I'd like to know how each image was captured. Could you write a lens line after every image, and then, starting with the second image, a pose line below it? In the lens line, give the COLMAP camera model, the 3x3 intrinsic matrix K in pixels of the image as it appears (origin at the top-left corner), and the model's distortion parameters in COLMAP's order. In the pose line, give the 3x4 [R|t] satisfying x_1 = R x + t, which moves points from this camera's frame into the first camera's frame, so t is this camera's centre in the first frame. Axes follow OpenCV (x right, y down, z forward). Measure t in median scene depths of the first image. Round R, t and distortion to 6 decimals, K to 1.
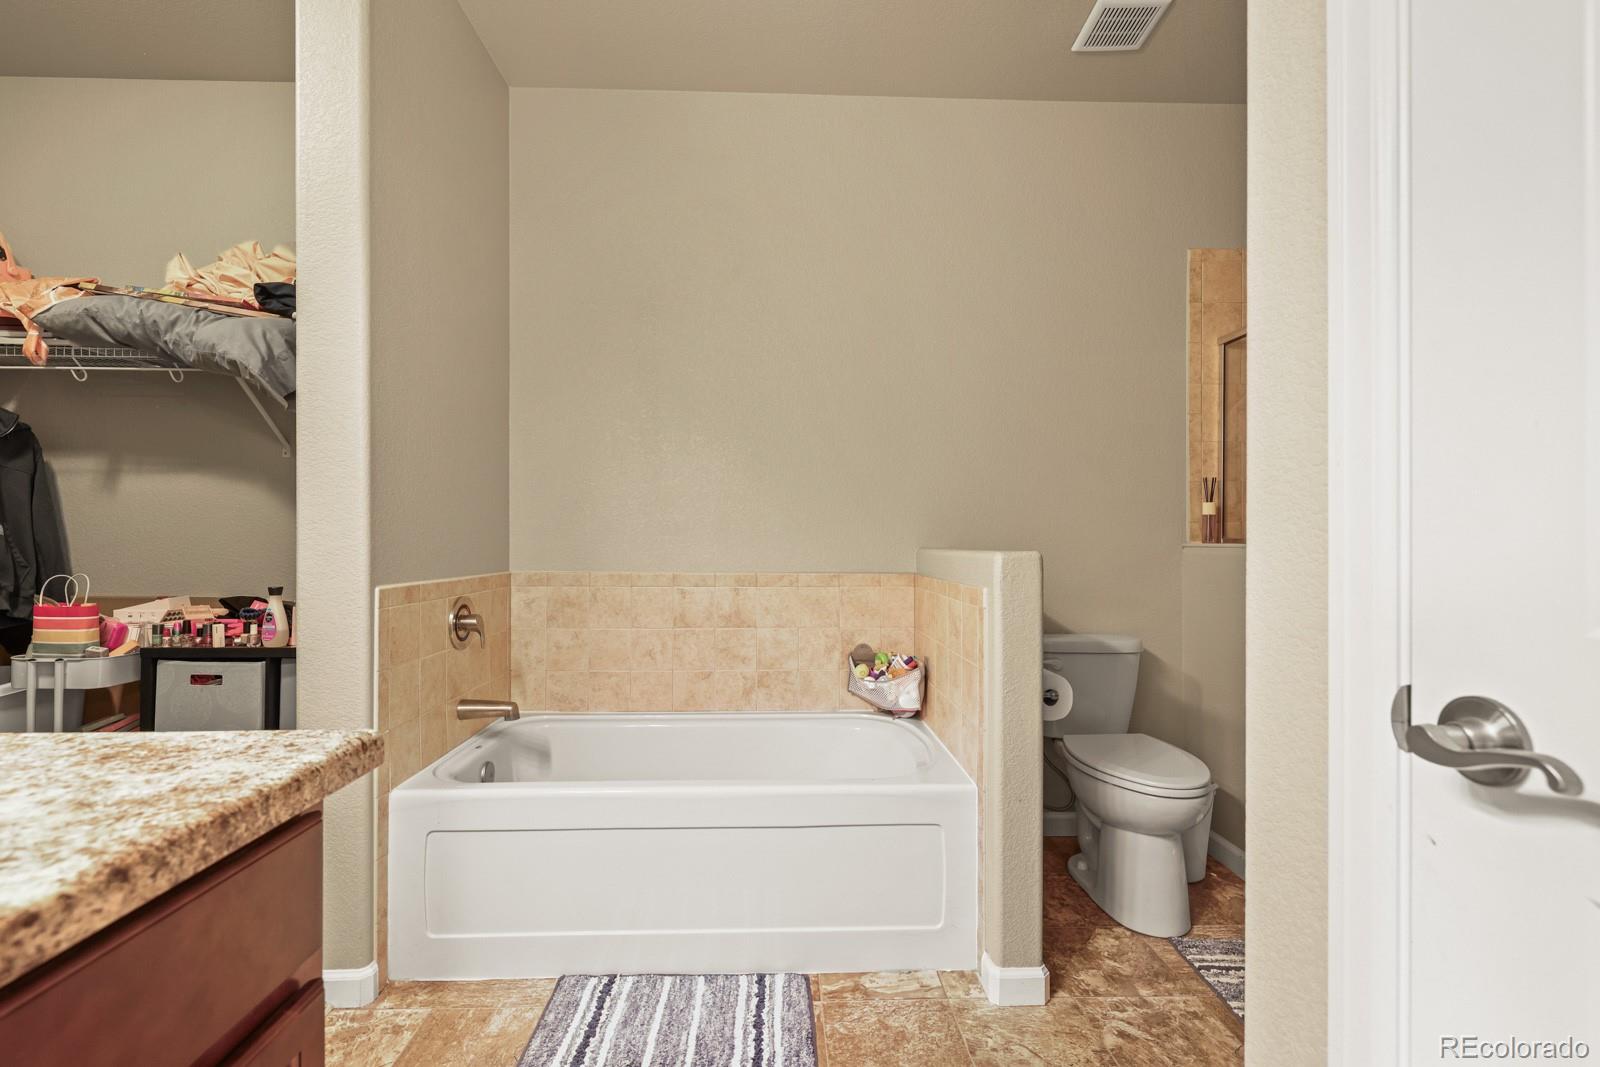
lens RADIAL K [[697.5, 0, 791.8], [0, 697.5, 536.8], [0, 0, 1]] dist [0.000295, 0.000250]
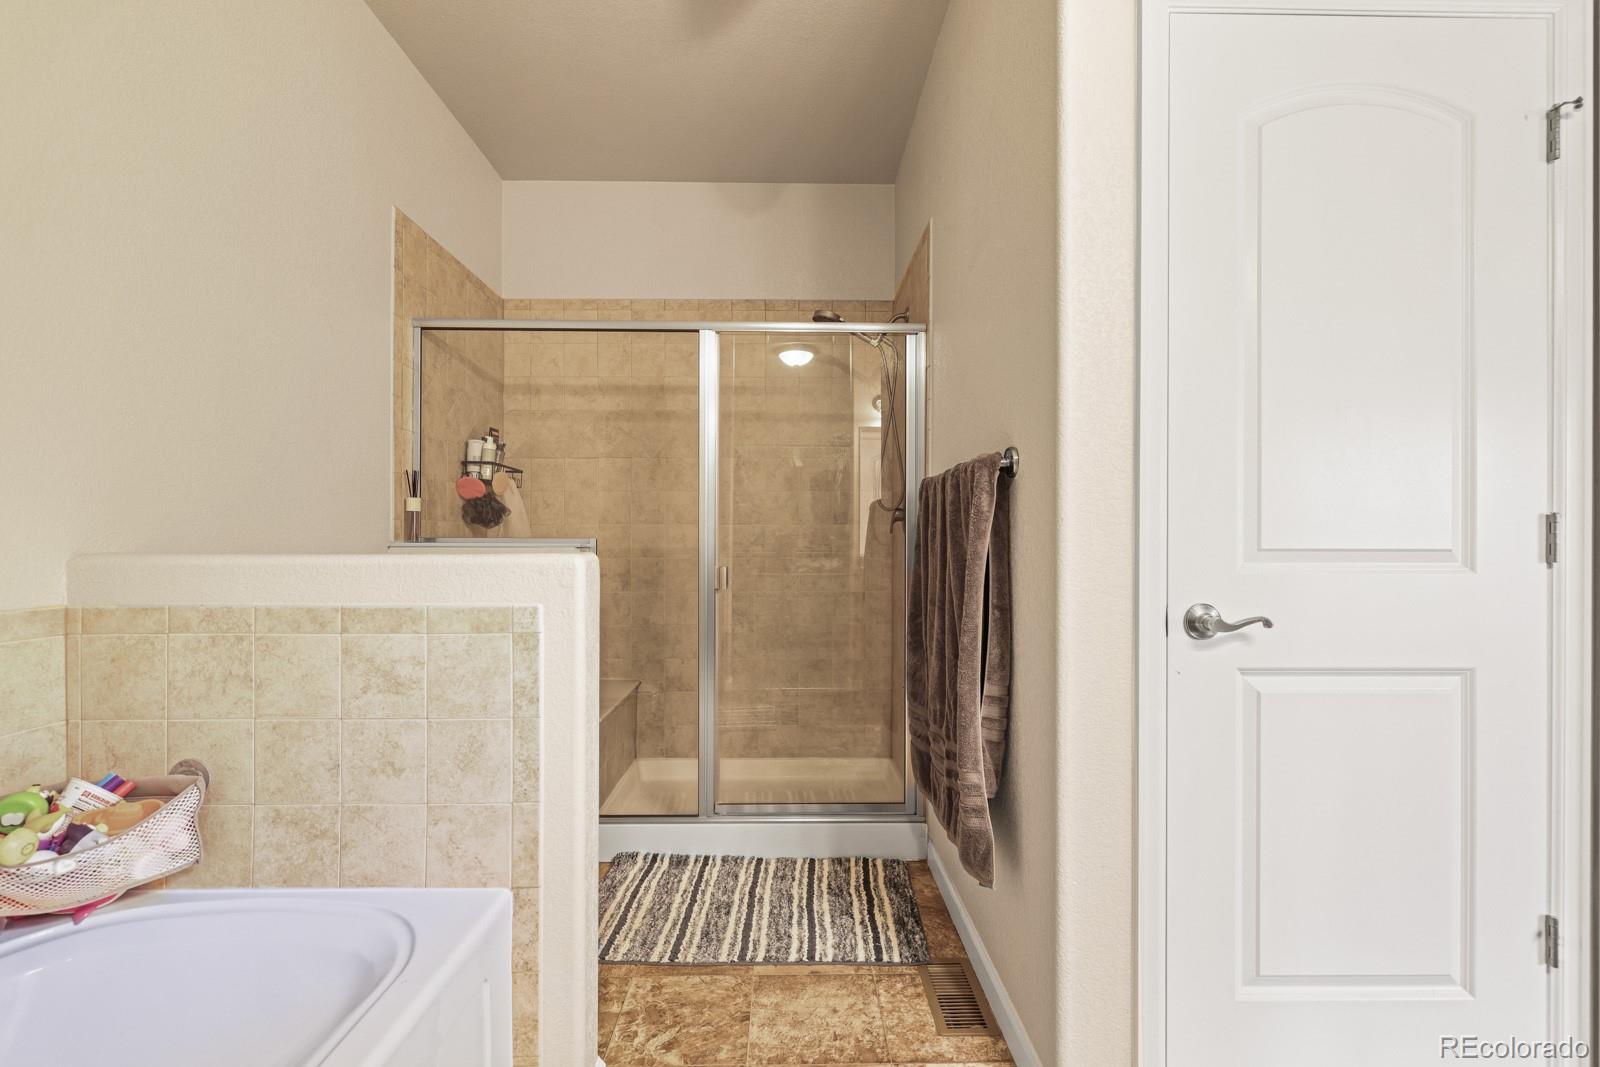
lens RADIAL K [[697.5, 0, 791.5], [0, 697.5, 539.3], [0, 0, 1]] dist [0.000295, 0.000250]
pose [[0.016820, 0.001696, 0.999857, -0.299431], [-0.005673, 0.999983, -0.001601, 0.003543], [-0.999842, -0.005645, 0.016830, 0.490002]]
